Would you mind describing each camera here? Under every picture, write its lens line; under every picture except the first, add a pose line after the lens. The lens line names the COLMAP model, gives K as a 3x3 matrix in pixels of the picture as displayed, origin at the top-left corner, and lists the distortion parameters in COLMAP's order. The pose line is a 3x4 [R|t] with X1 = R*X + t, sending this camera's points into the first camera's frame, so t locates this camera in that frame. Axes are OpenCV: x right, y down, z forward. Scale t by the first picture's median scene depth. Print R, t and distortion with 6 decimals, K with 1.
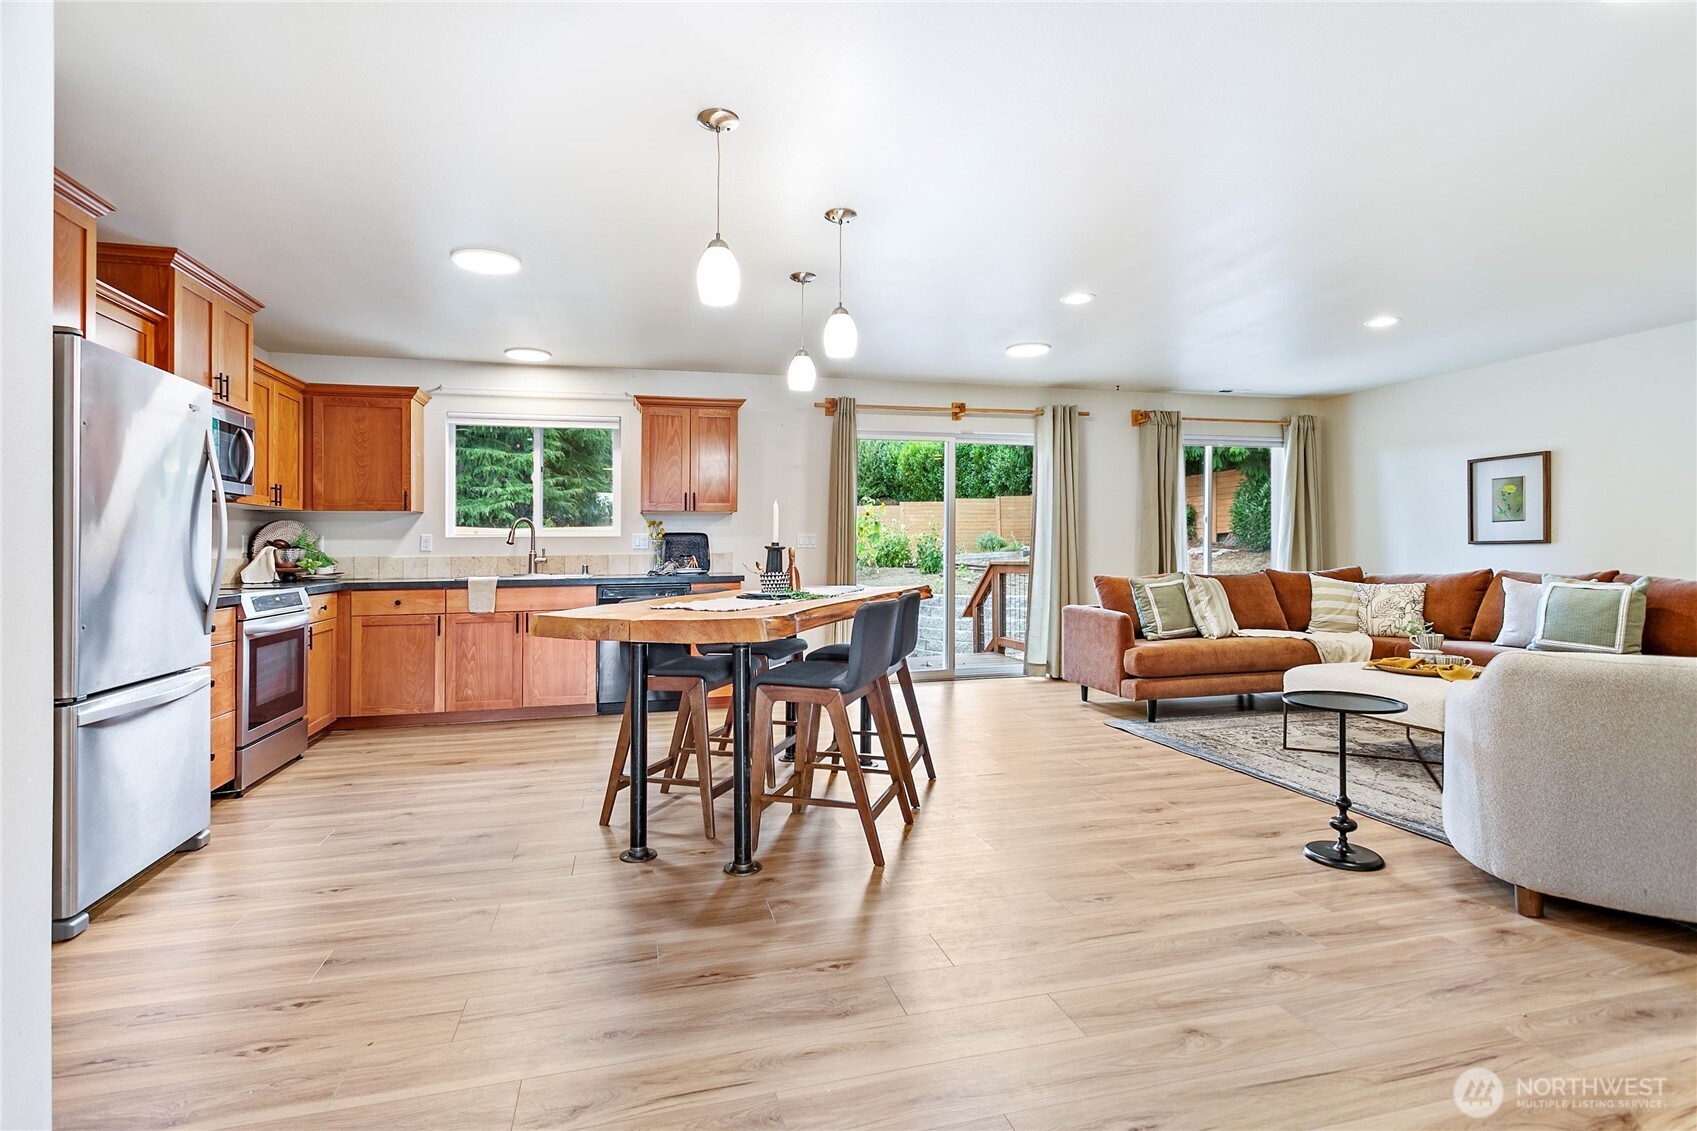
lens RADIAL K [[808.2, 0, 832.7], [0, 808.2, 513.7], [0, 0, 1]] dist [0.002605, 0.000884]
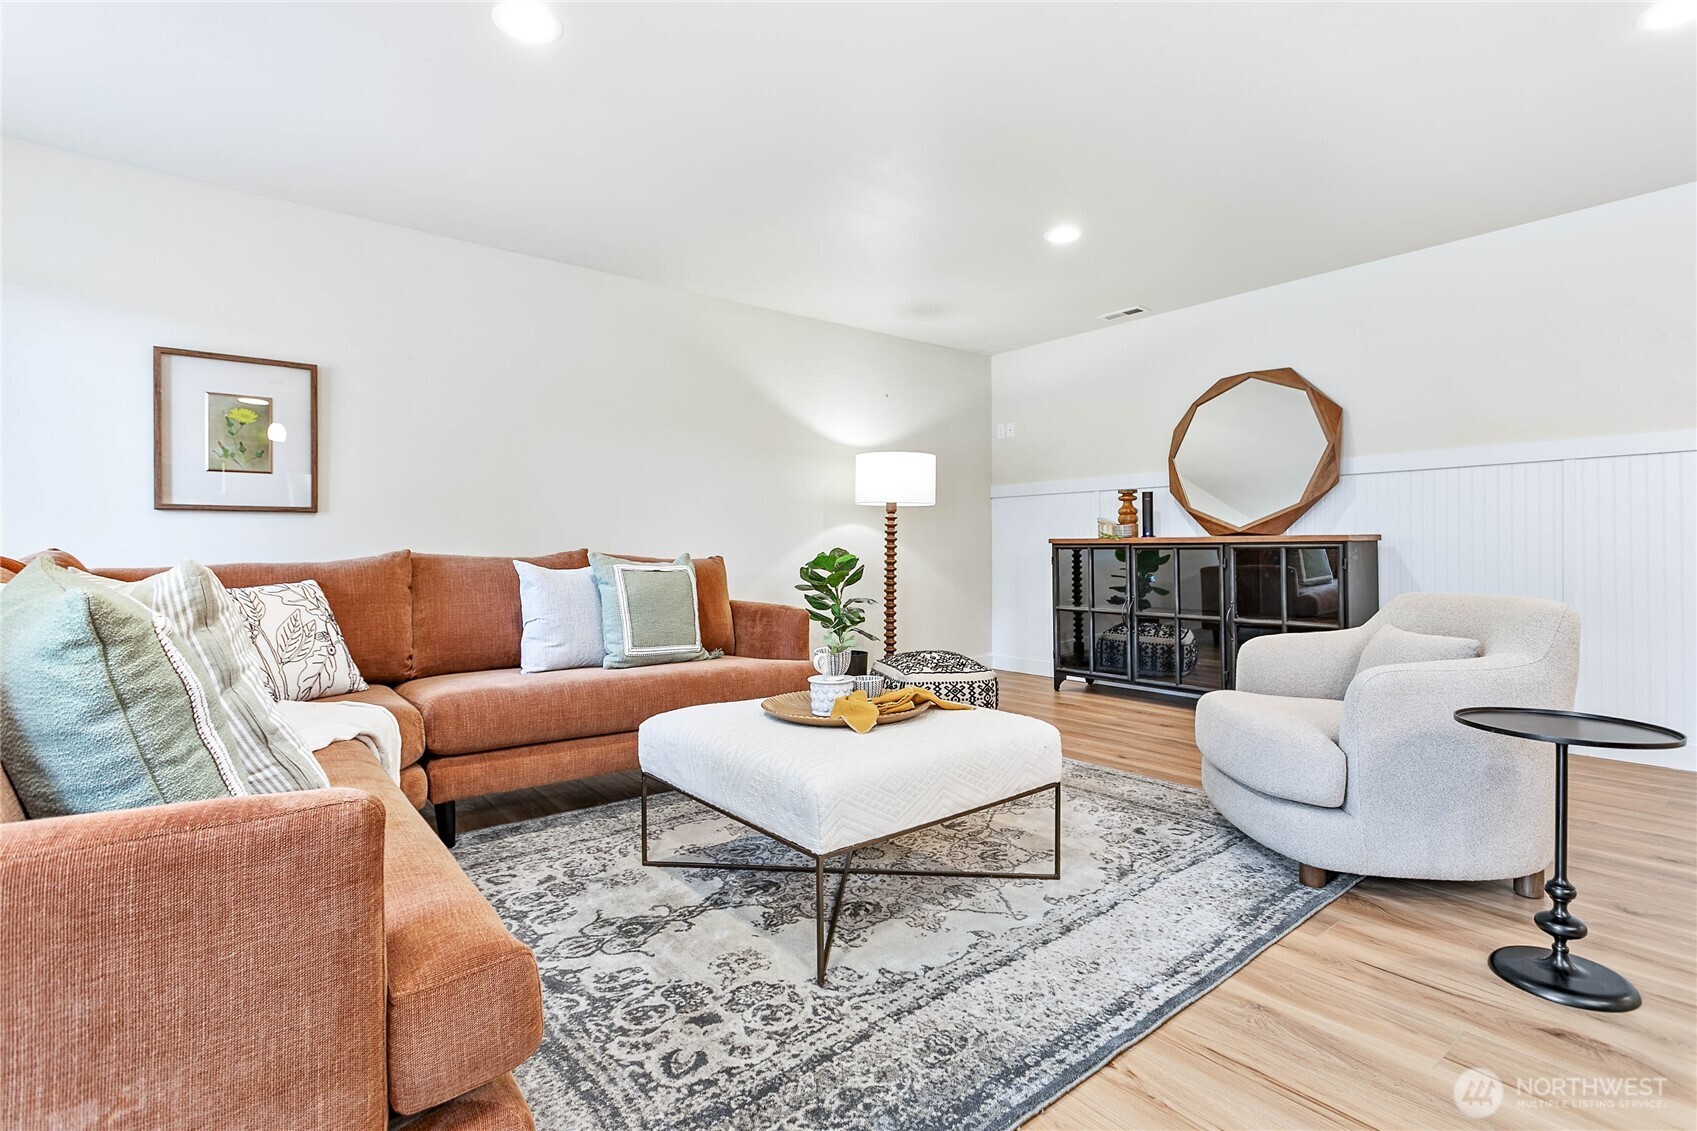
lens RADIAL K [[807.9, 0, 848.2], [0, 807.9, 551.3], [0, 0, 1]] dist [-0.000446, 0.000326]
pose [[-0.412848, 0.007821, 0.910766, 0.158934], [-0.035892, 0.999047, -0.024849, 0.072542], [-0.910092, -0.042948, -0.412174, 0.959333]]
